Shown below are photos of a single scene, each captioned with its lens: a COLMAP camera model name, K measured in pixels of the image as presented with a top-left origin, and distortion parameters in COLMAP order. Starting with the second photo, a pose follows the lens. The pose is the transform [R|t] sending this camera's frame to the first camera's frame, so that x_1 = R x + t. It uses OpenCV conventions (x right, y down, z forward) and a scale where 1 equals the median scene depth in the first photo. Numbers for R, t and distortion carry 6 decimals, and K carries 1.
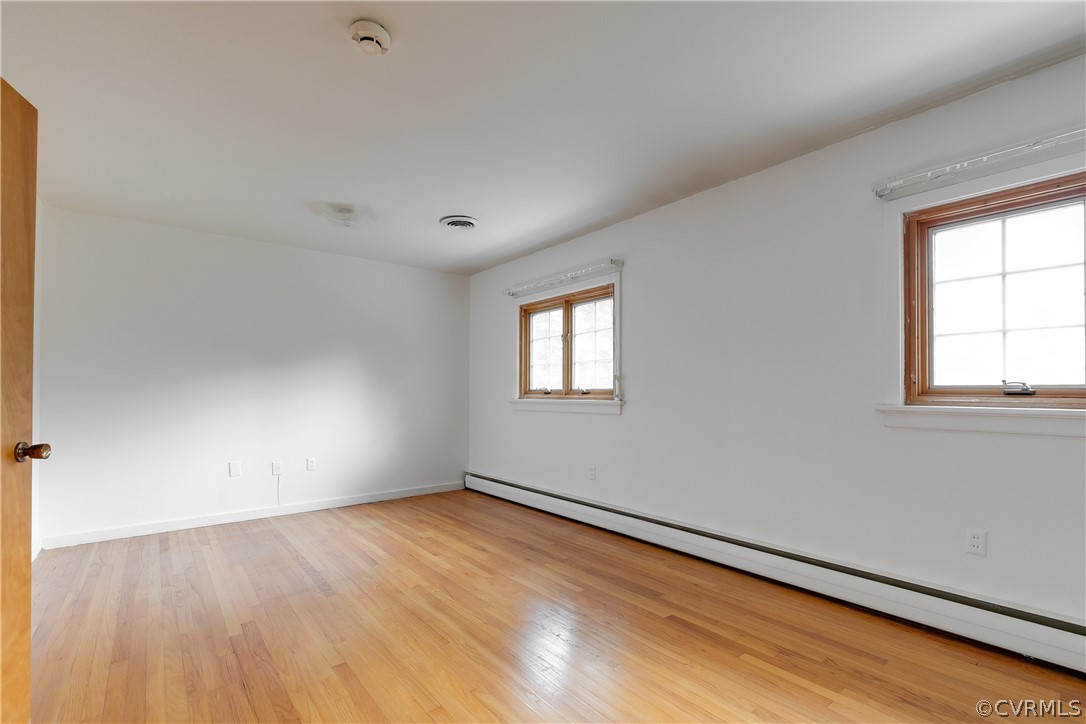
lens RADIAL K [[506.1, 0, 566.4], [0, 506.1, 391.5], [0, 0, 1]] dist [0.004620, -0.000085]
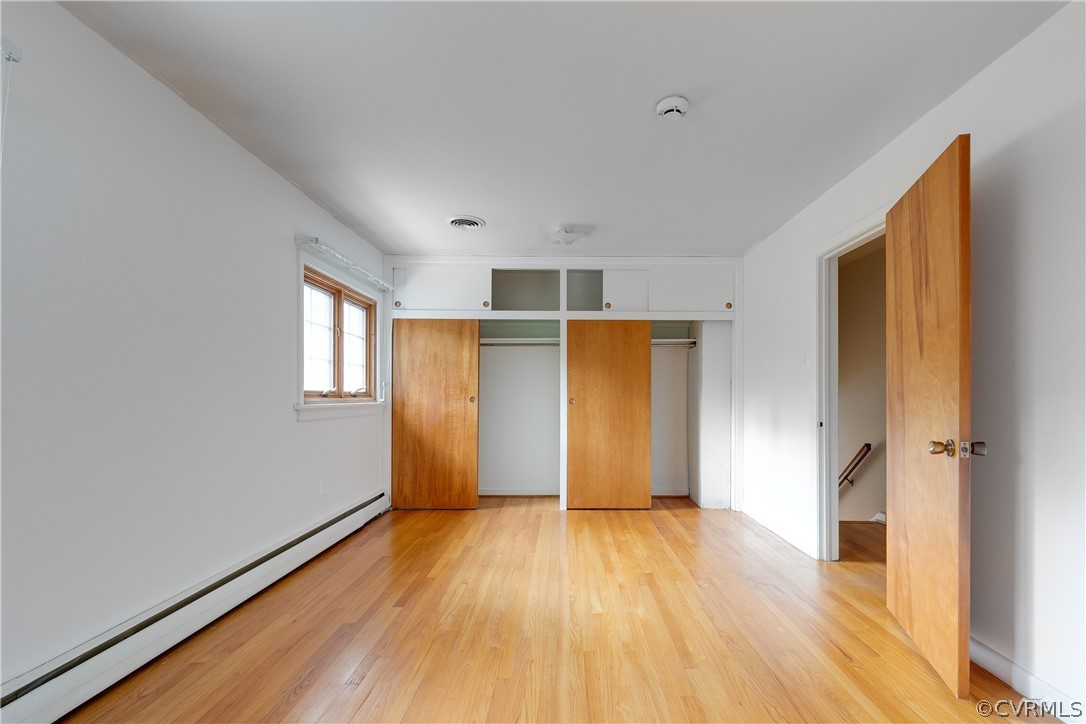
lens RADIAL K [[506.1, 0, 566.4], [0, 506.1, 391.5], [0, 0, 1]] dist [0.004620, -0.000085]
pose [[-0.774815, 0.004132, 0.632174, -0.670485], [-0.003365, 0.999938, -0.010659, 0.005207], [-0.632179, -0.010386, -0.774753, 1.454242]]
